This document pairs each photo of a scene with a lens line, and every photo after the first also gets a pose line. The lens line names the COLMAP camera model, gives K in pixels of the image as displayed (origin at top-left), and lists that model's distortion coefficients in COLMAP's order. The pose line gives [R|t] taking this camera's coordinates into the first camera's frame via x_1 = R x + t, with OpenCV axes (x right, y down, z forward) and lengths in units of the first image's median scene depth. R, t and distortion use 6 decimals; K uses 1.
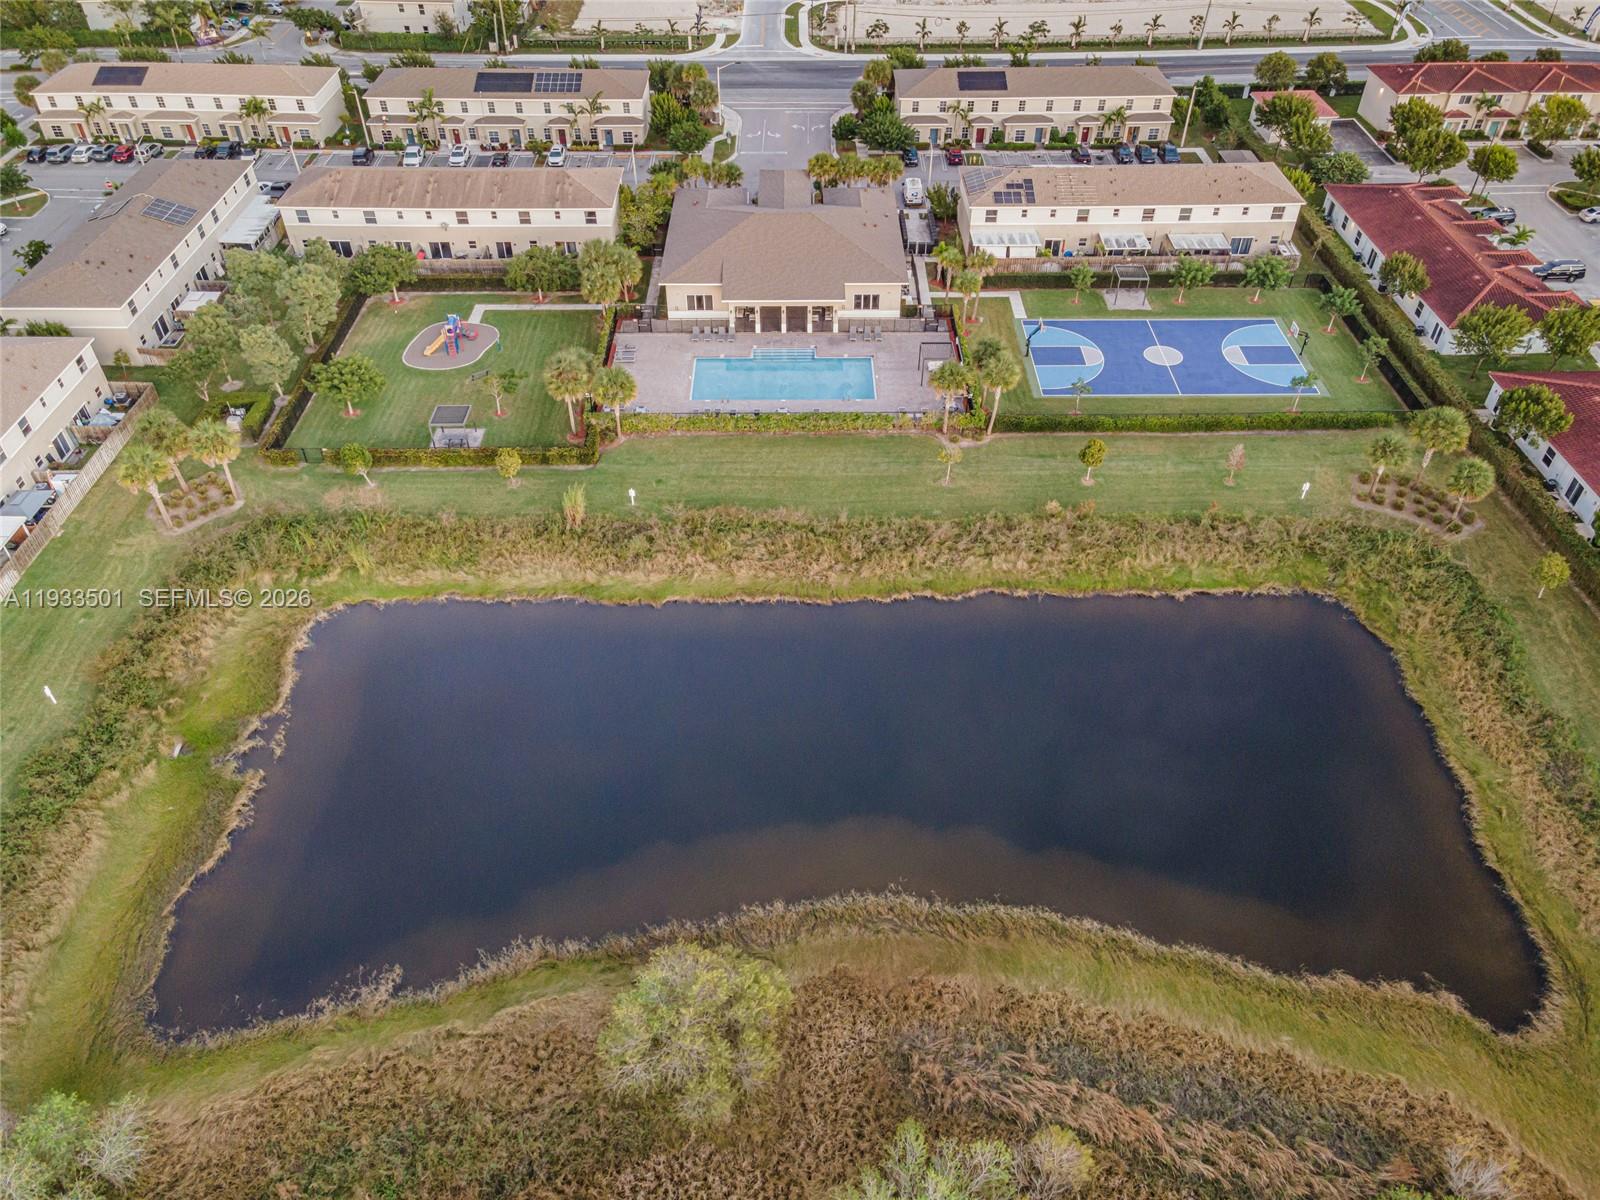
lens RADIAL K [[1152.2, 0, 800.0], [0, 1152.2, 600.0], [0, 0, 1]] dist [0.020888, 0.037571]
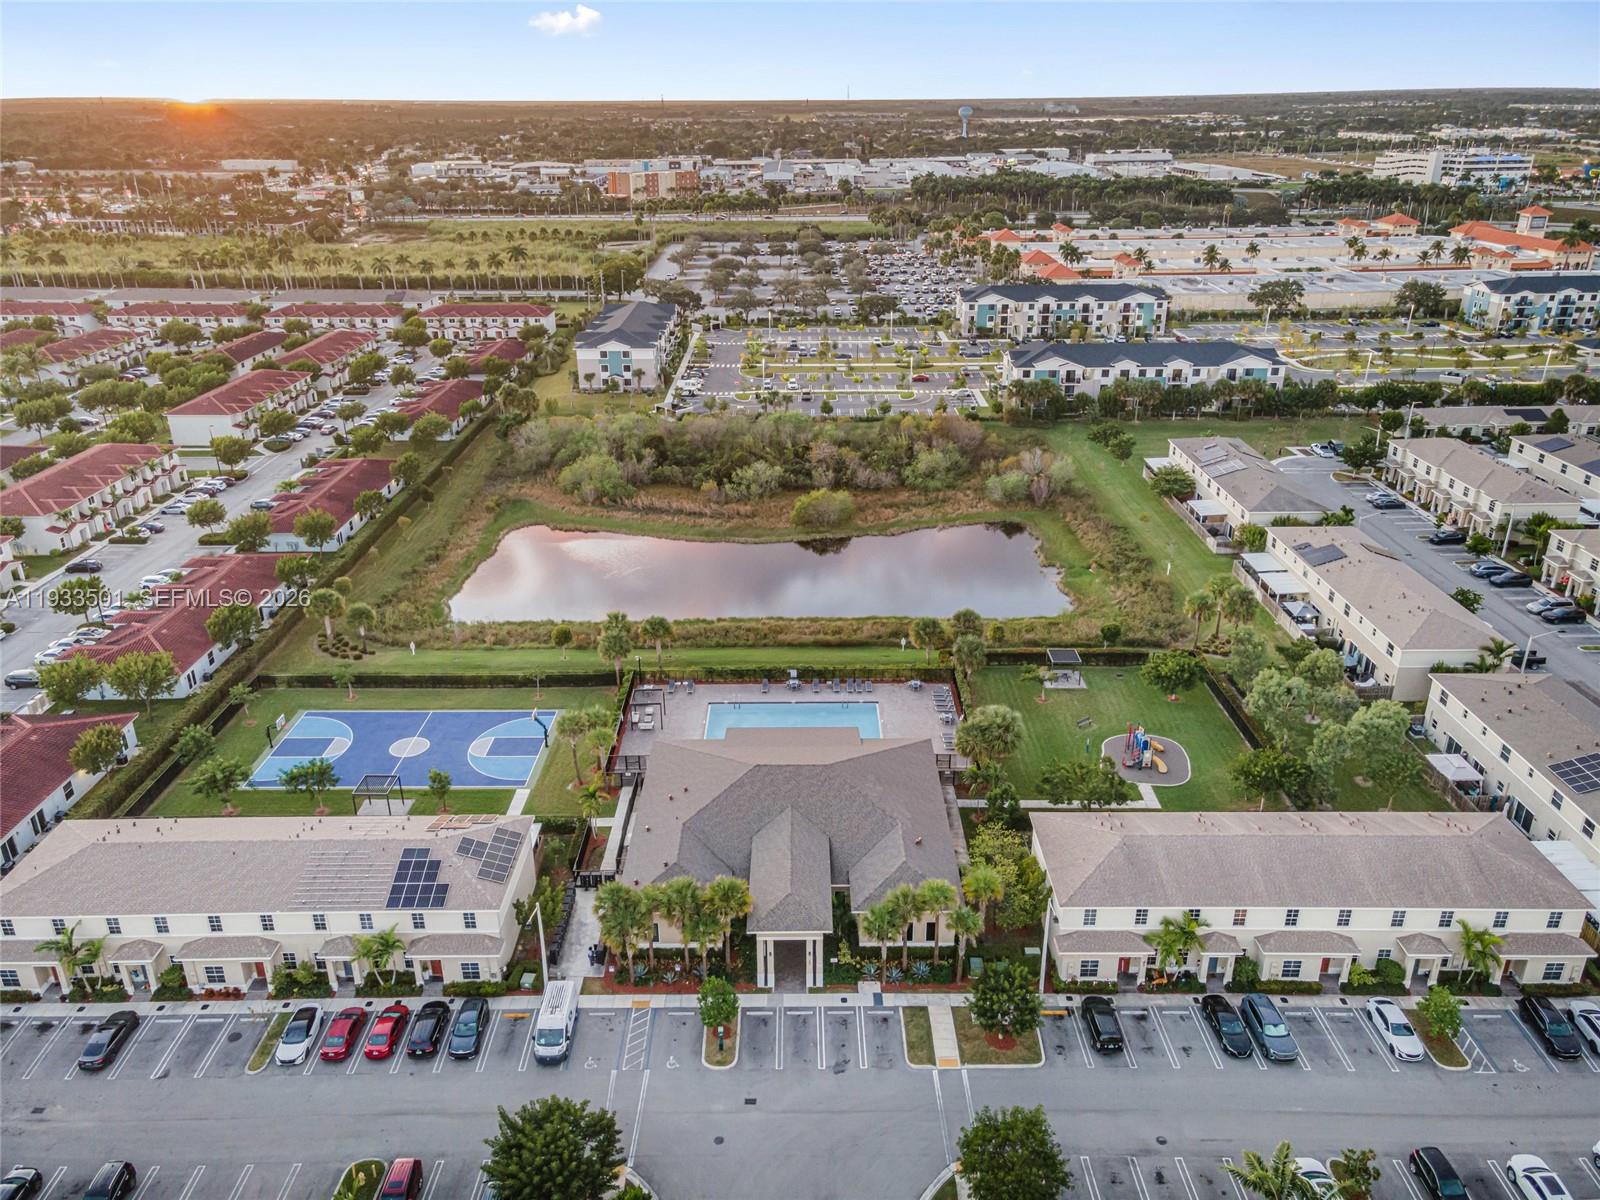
lens RADIAL K [[1152.2, 0, 800.0], [0, 1152.2, 600.0], [0, 0, 1]] dist [0.020888, 0.037571]
pose [[-0.999951, 0.009165, 0.003636, -0.025033], [0.007182, 0.424314, 0.905487, -1.158847], [0.006756, 0.905469, -0.424359, 1.308231]]
